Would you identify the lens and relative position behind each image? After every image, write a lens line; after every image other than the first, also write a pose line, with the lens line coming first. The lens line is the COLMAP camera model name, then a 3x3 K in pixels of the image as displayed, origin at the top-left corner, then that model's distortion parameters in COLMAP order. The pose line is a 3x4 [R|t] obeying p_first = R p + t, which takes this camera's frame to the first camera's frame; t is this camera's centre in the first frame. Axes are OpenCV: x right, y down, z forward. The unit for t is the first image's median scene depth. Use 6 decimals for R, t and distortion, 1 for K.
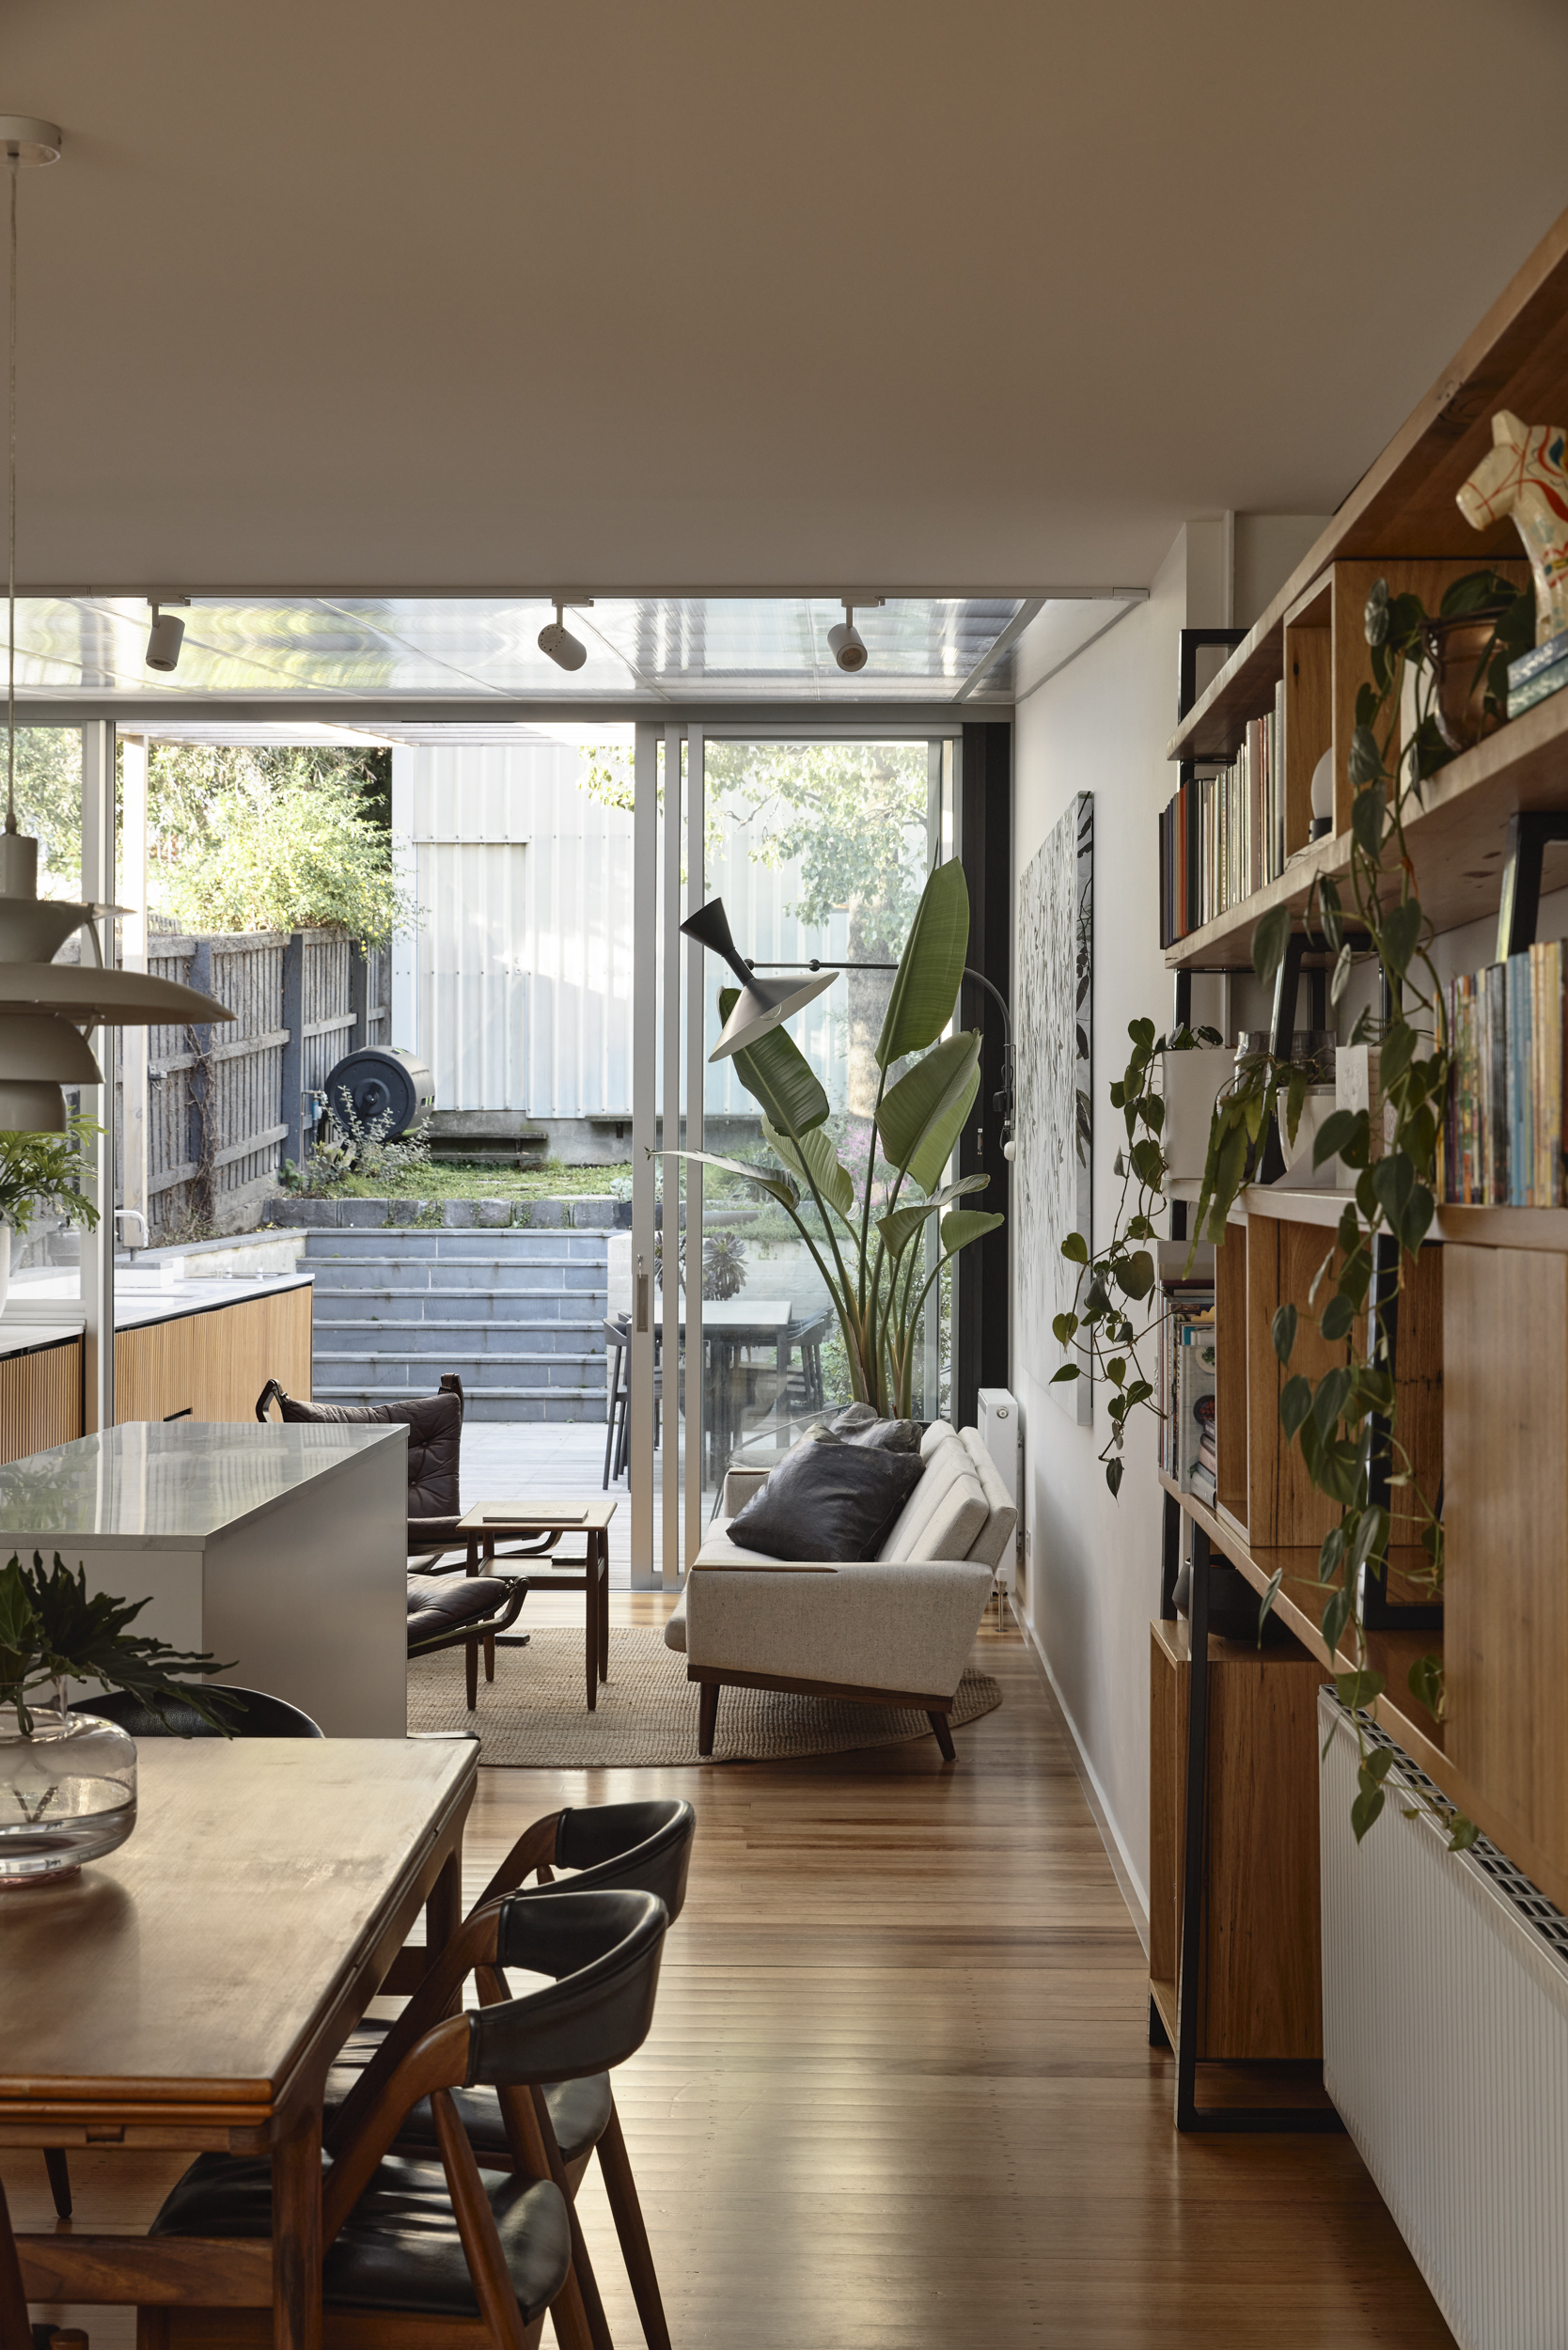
lens RADIAL K [[3193.5, 0, 784.0], [0, 3193.5, 1175.0], [0, 0, 1]] dist [0.000657, -0.028104]
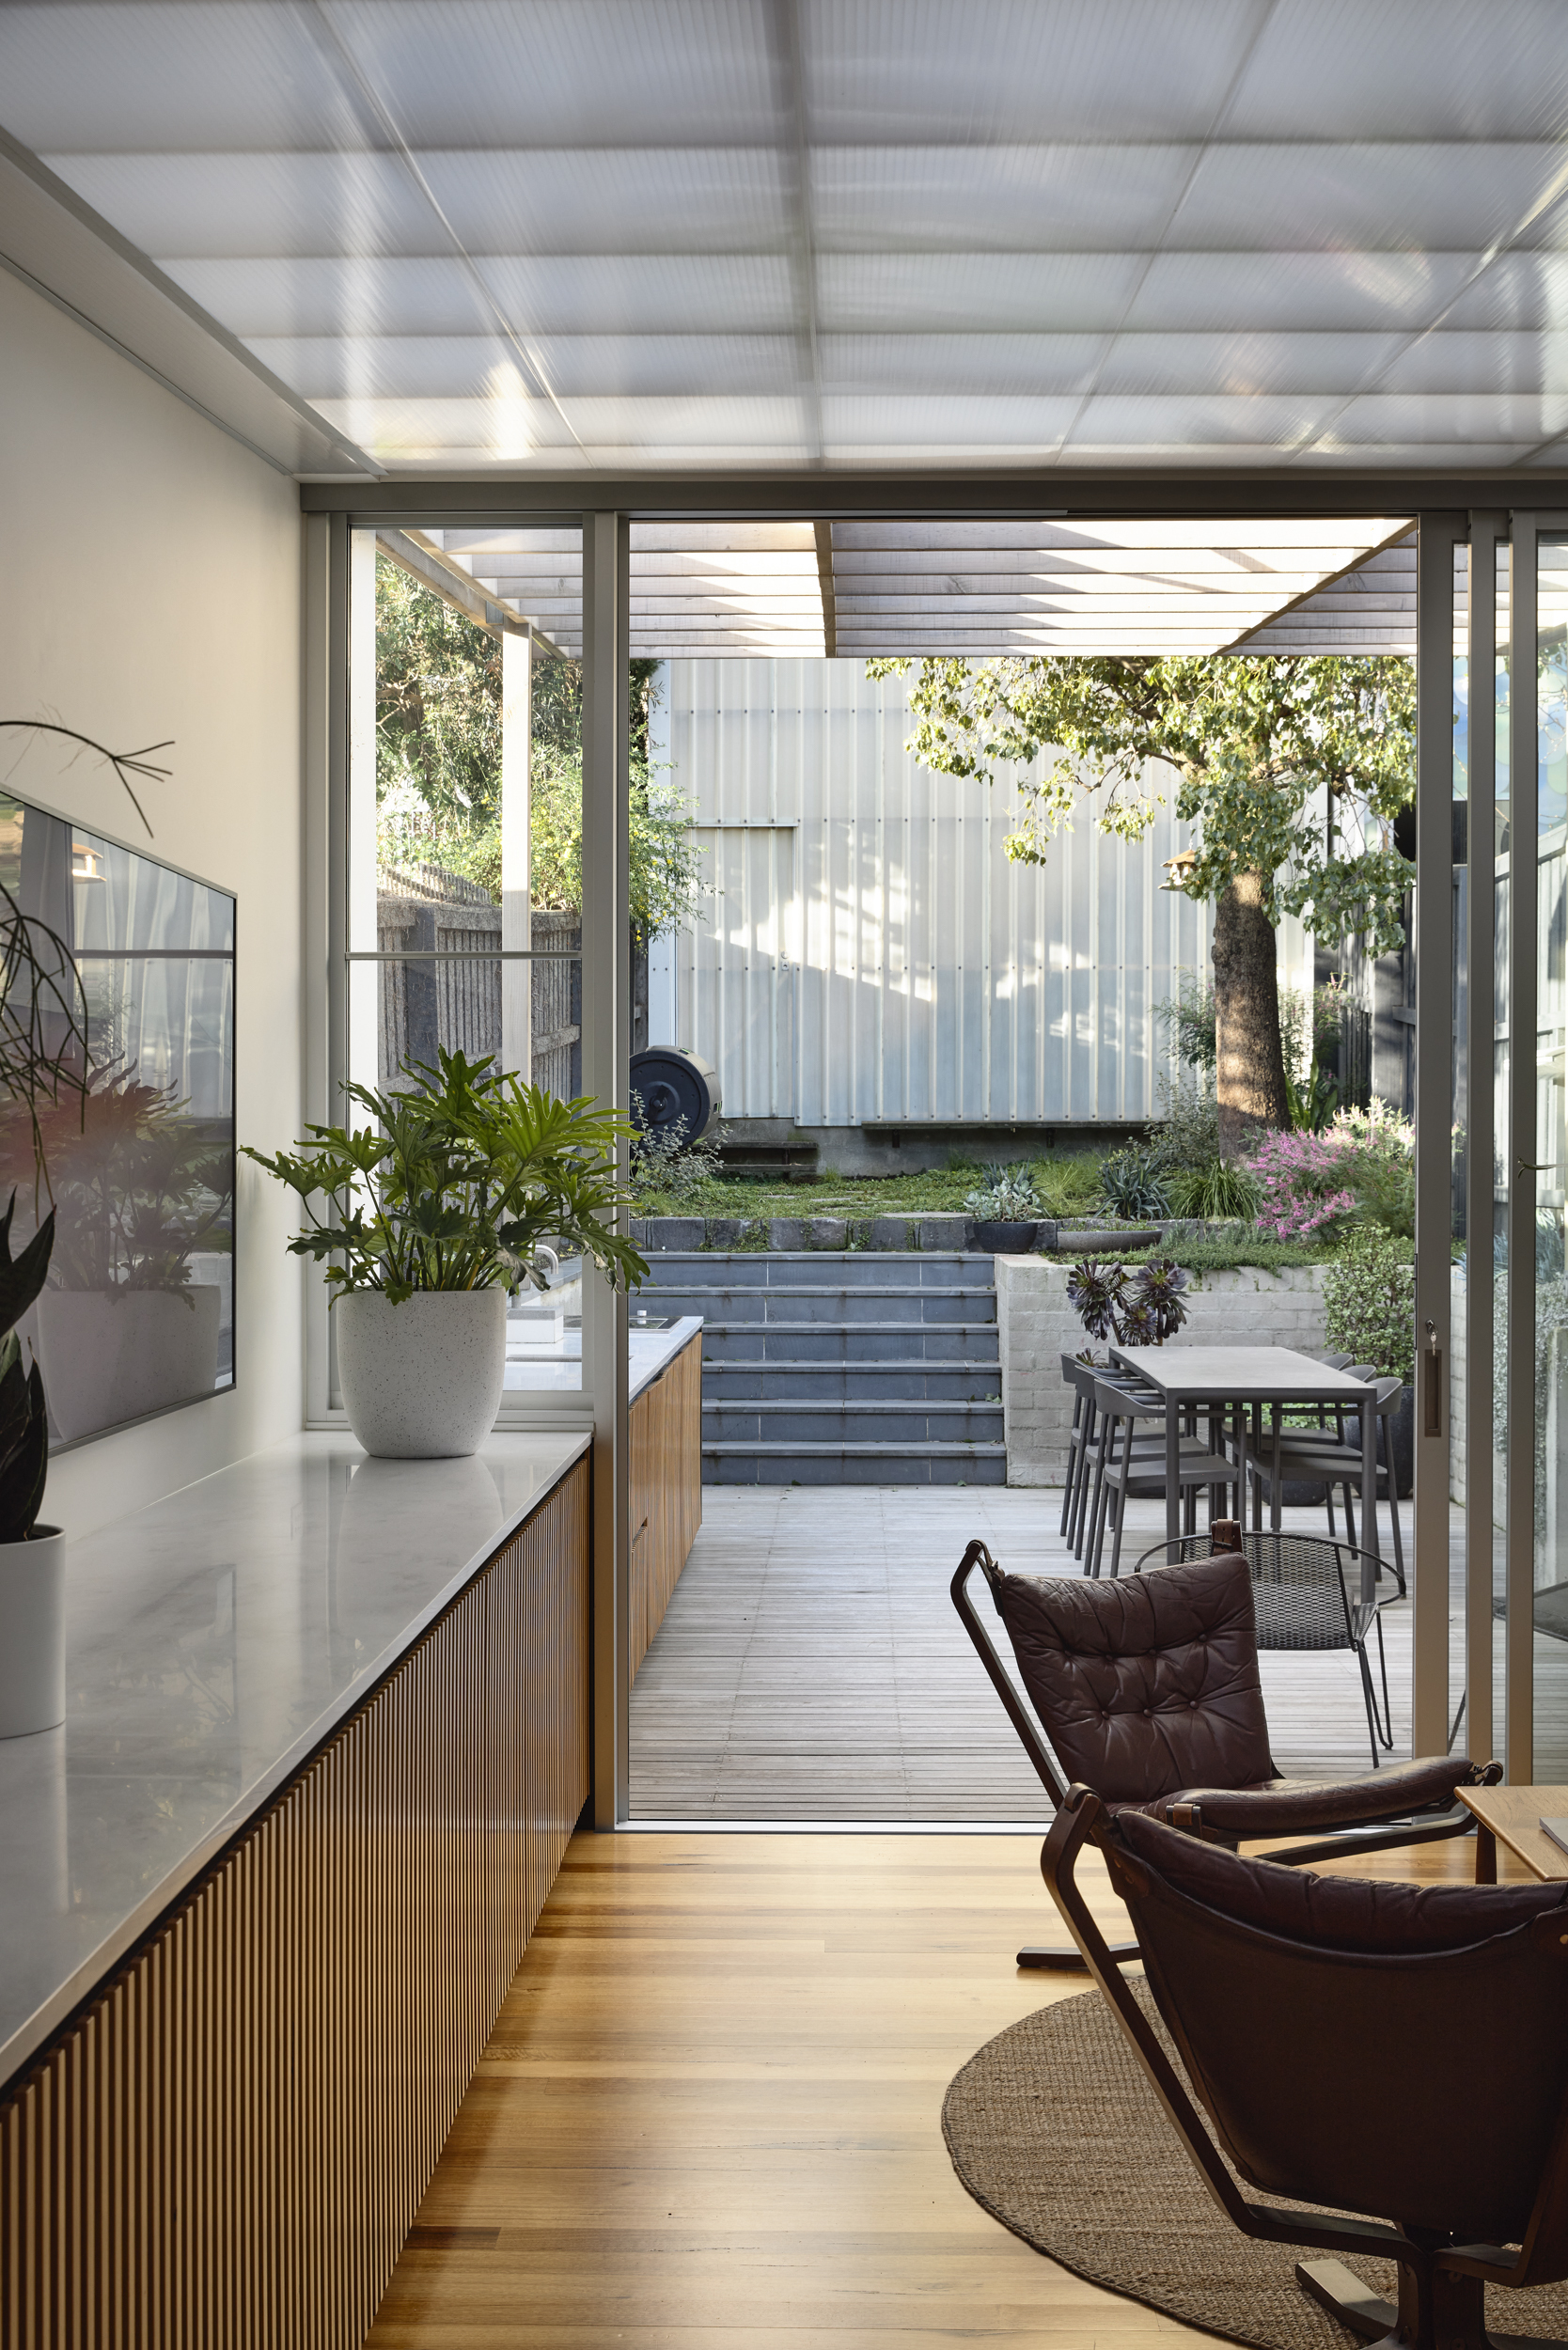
lens RADIAL K [[2800.6, 0, 784.0], [0, 2800.6, 1175.0], [0, 0, 1]] dist [0.013536, 0.000646]
pose [[0.999987, -0.003456, -0.003644, -0.109528], [0.003447, 0.999991, -0.002280, -0.002597], [0.003652, 0.002268, 0.999991, 0.261472]]
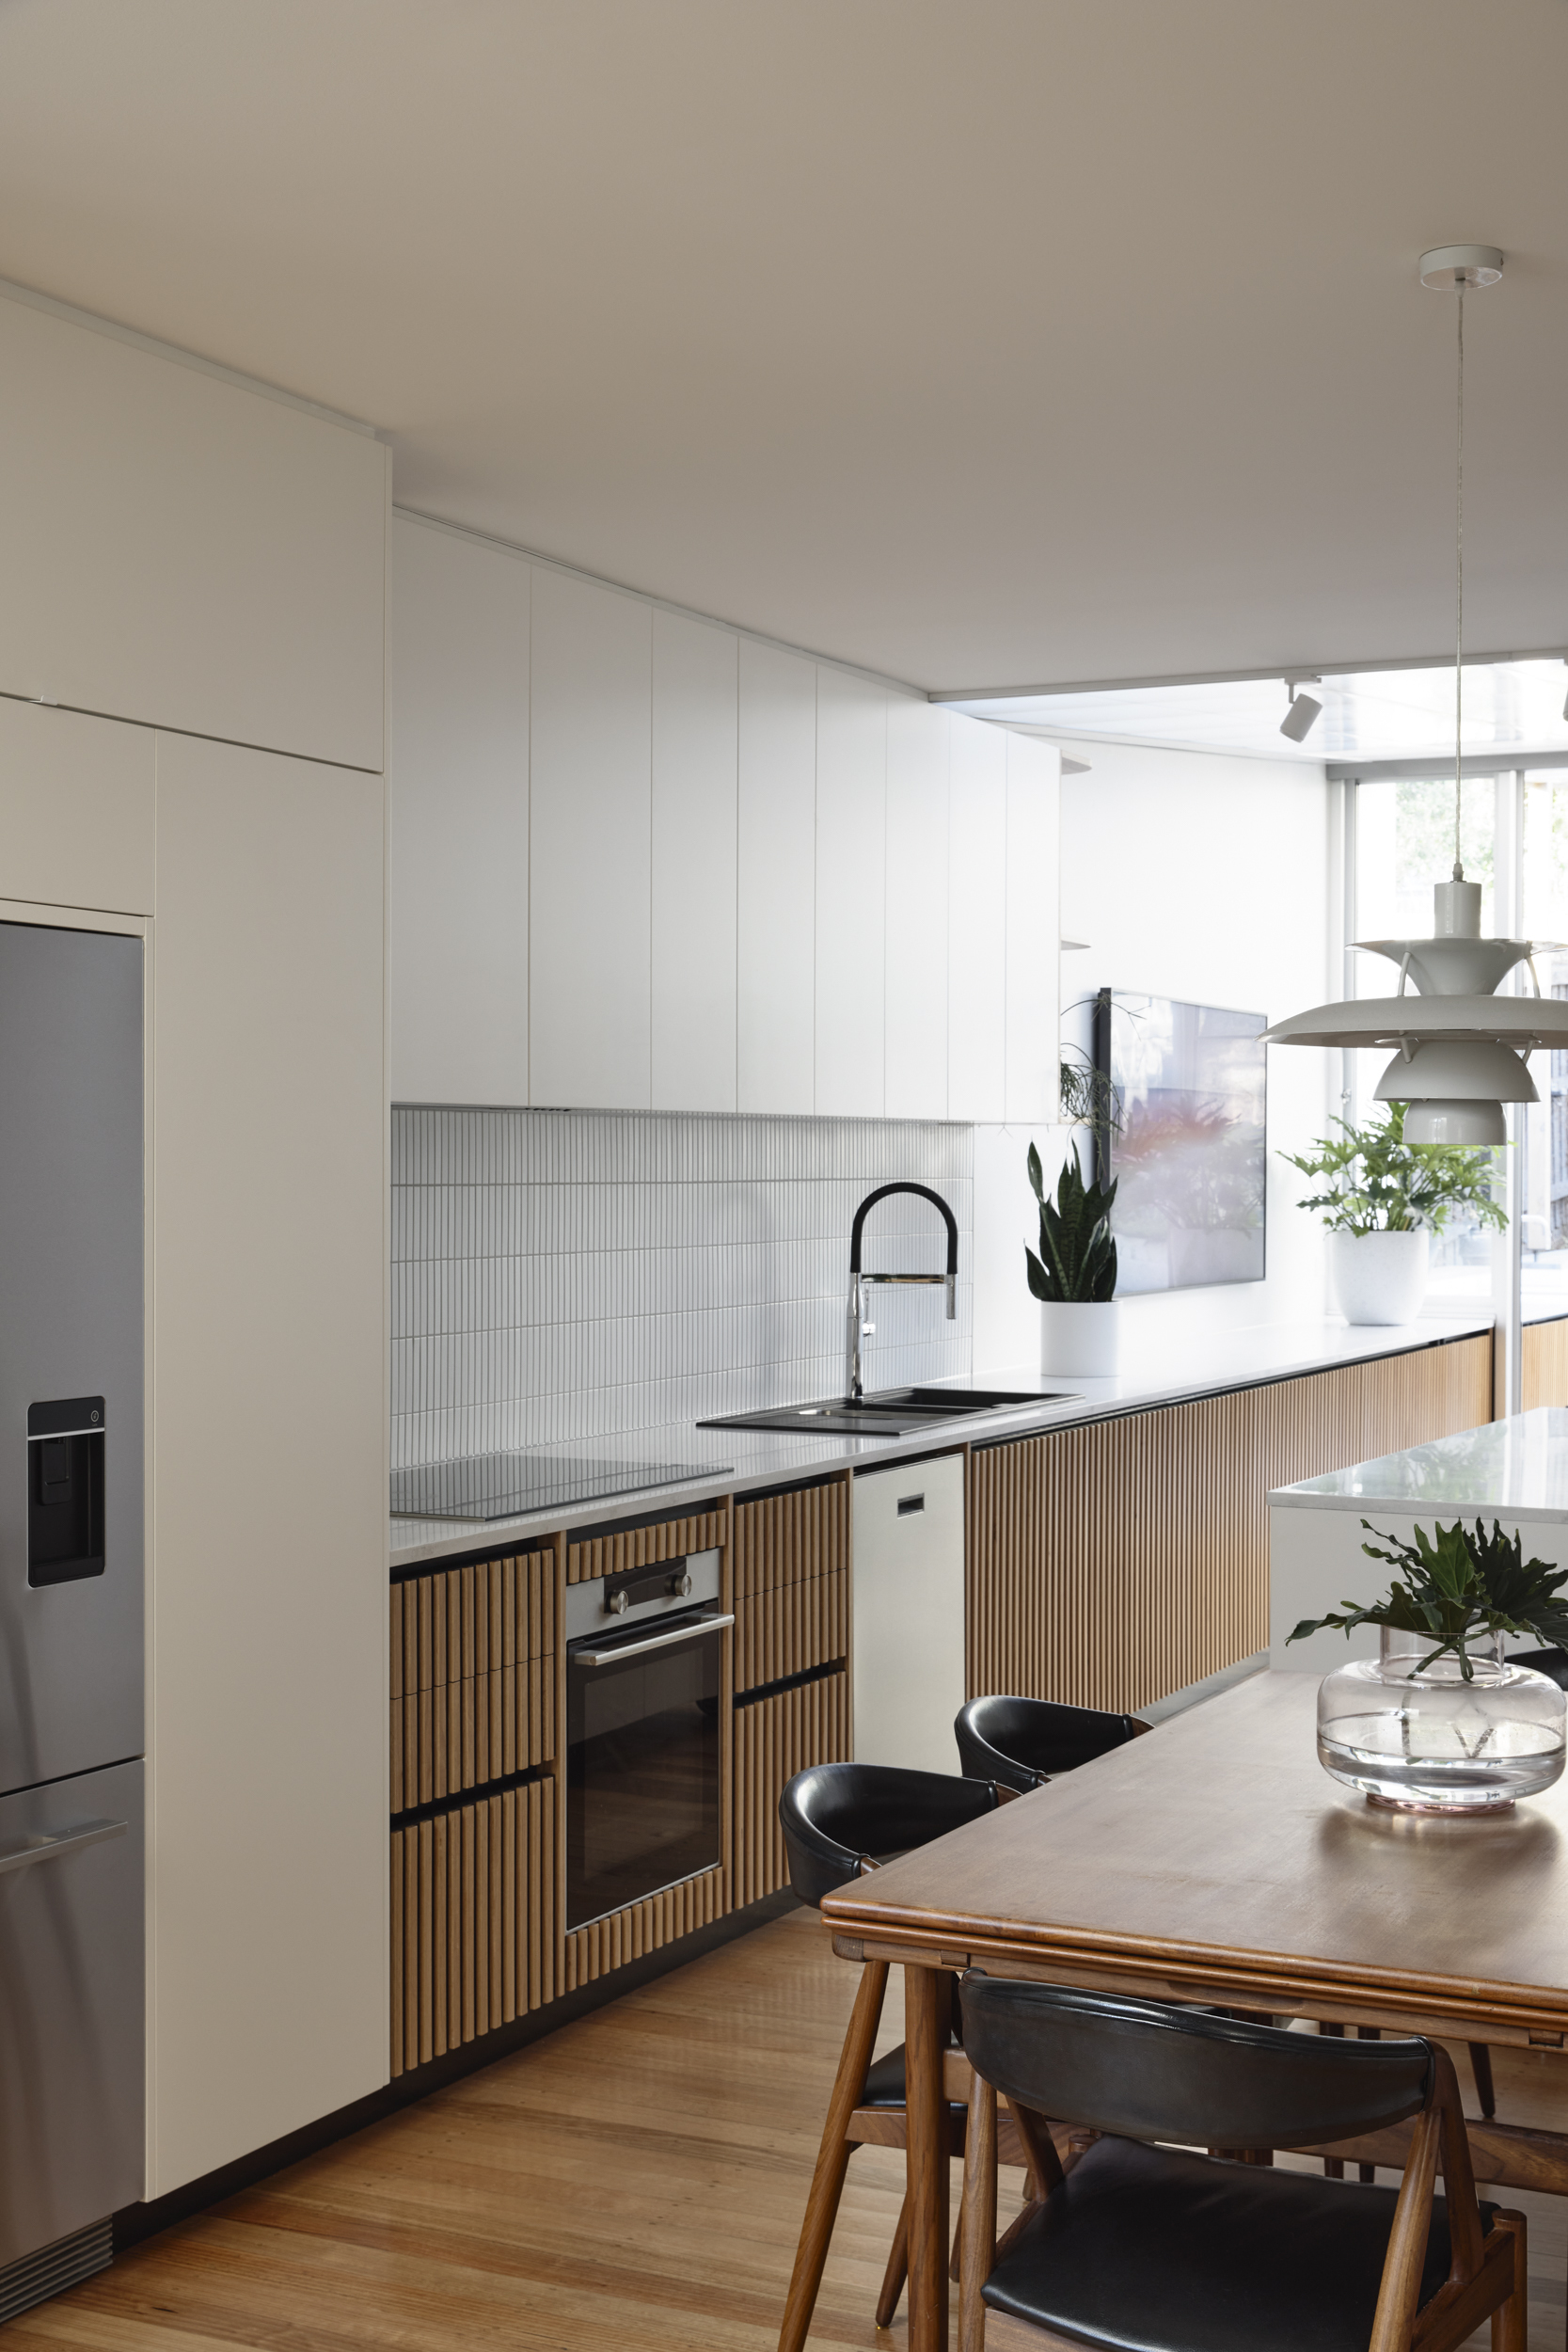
lens RADIAL K [[2992.3, 0, 784.0], [0, 2992.3, 1176.0], [0, 0, 1]] dist [-0.020034, -0.015028]
pose [[0.910527, 0.003872, -0.413431, -0.009375], [-0.004874, 0.999987, -0.001368, 0.000017], [0.413421, 0.003260, 0.910534, -0.025345]]
